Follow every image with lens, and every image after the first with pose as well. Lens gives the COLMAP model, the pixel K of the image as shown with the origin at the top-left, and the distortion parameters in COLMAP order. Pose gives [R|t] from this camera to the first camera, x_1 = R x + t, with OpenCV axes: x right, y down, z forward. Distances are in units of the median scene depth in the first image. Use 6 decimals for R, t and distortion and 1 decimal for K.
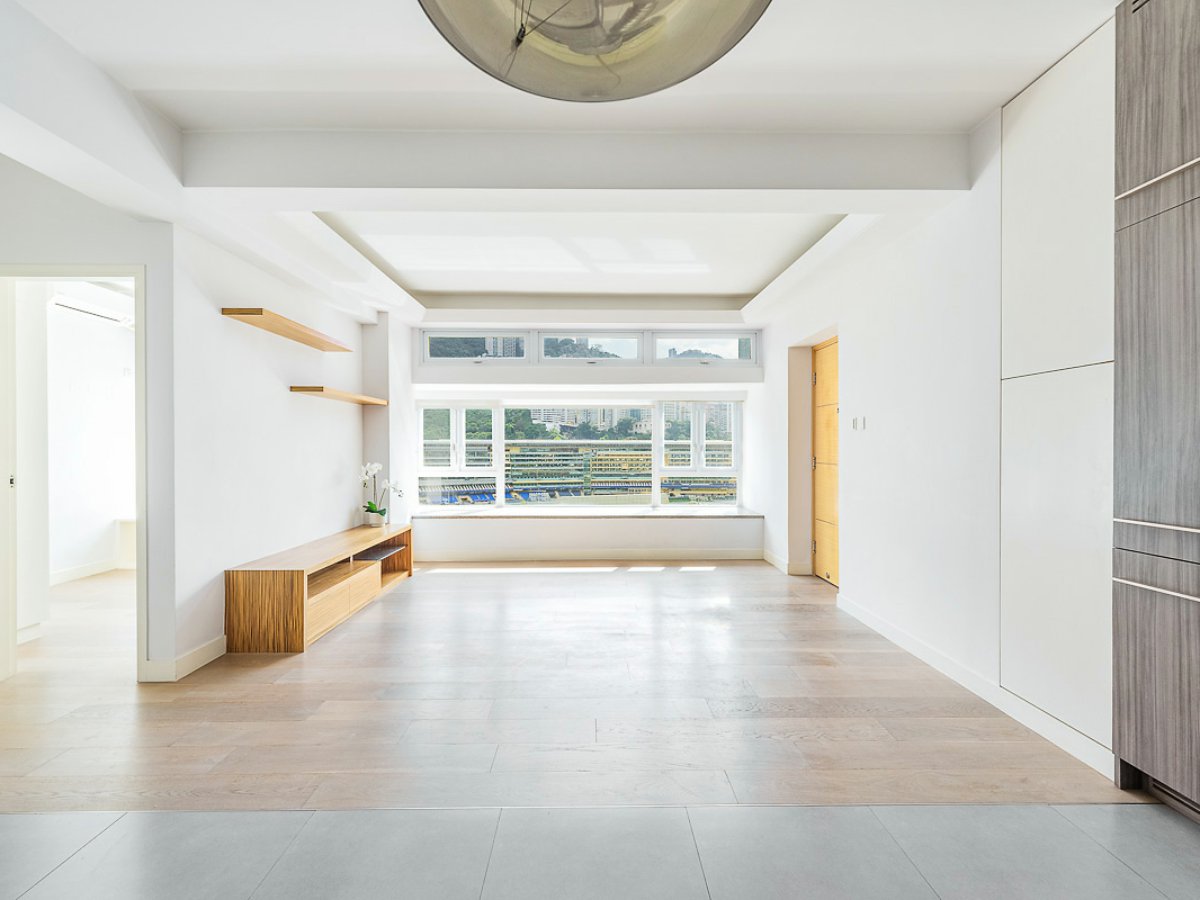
lens RADIAL K [[694.2, 0, 600.0], [0, 694.2, 450.0], [0, 0, 1]] dist [0.000907, 0.000067]
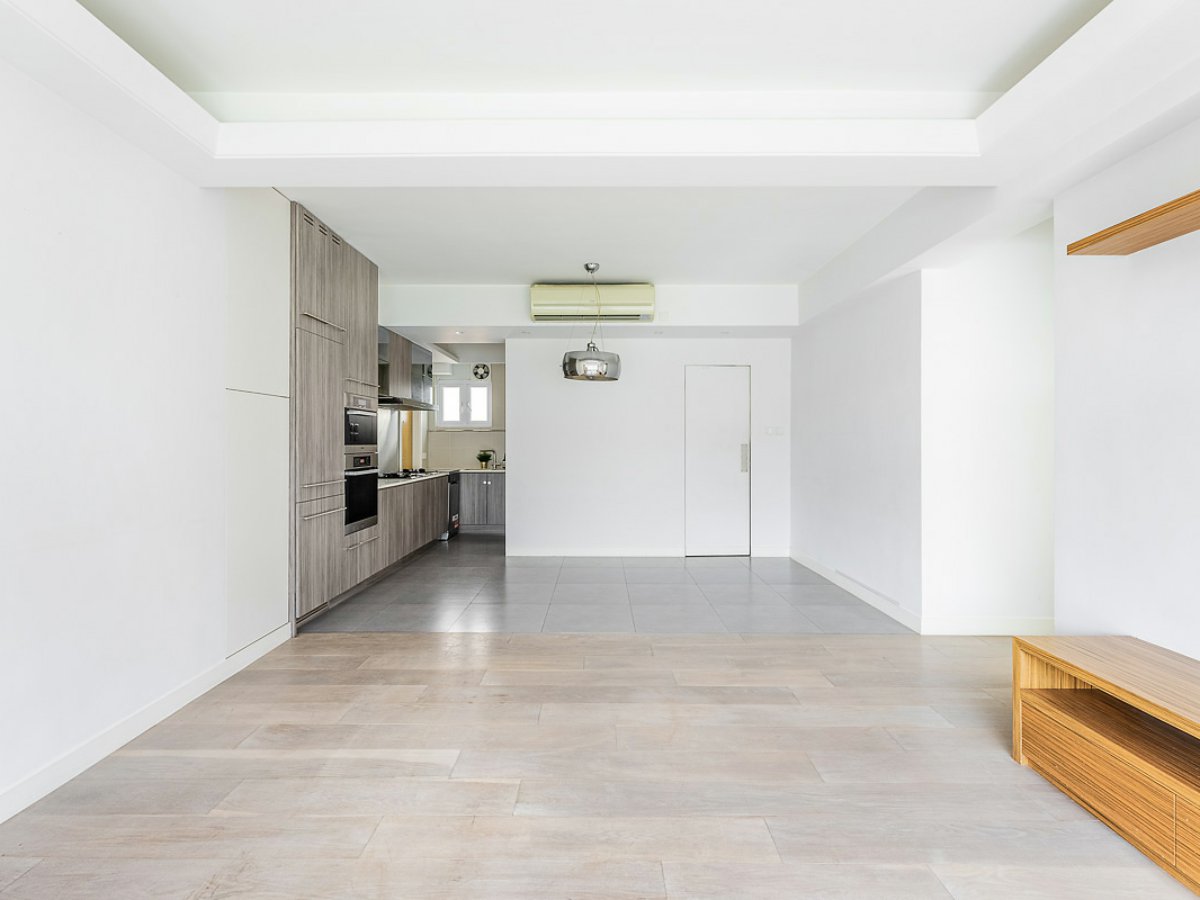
lens RADIAL K [[694.2, 0, 600.0], [0, 694.2, 450.0], [0, 0, 1]] dist [0.000907, 0.000067]
pose [[-0.999927, -0.001359, 0.011965, -0.059487], [-0.001220, 0.999931, 0.011653, -0.017777], [-0.011980, 0.011637, -0.999861, 2.689404]]
